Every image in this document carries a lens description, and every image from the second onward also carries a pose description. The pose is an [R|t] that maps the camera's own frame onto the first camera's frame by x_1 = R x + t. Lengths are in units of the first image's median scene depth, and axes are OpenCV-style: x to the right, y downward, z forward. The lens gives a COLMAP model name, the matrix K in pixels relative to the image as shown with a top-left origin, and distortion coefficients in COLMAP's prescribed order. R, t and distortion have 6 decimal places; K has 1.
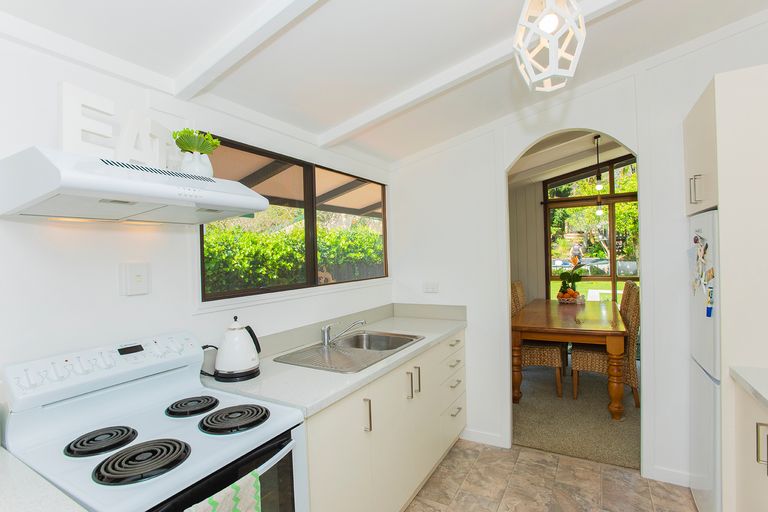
lens RADIAL K [[370.4, 0, 384.0], [0, 370.4, 256.0], [0, 0, 1]] dist [-0.025754, 0.000344]
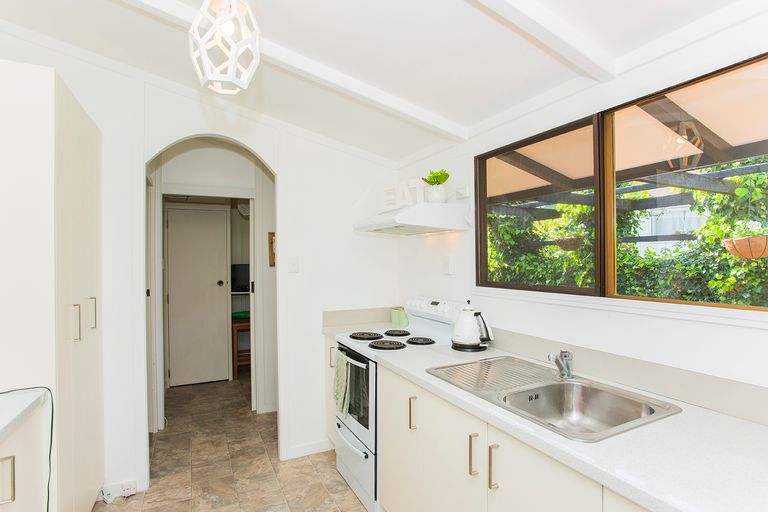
lens RADIAL K [[397.4, 0, 384.0], [0, 397.4, 256.0], [0, 0, 1]] dist [-0.024849, 0.000528]
pose [[-0.561066, 0.024308, -0.827414, 0.878502], [0.016083, 0.999700, 0.018463, -0.016858], [0.827615, -0.002948, -0.561289, 1.533034]]
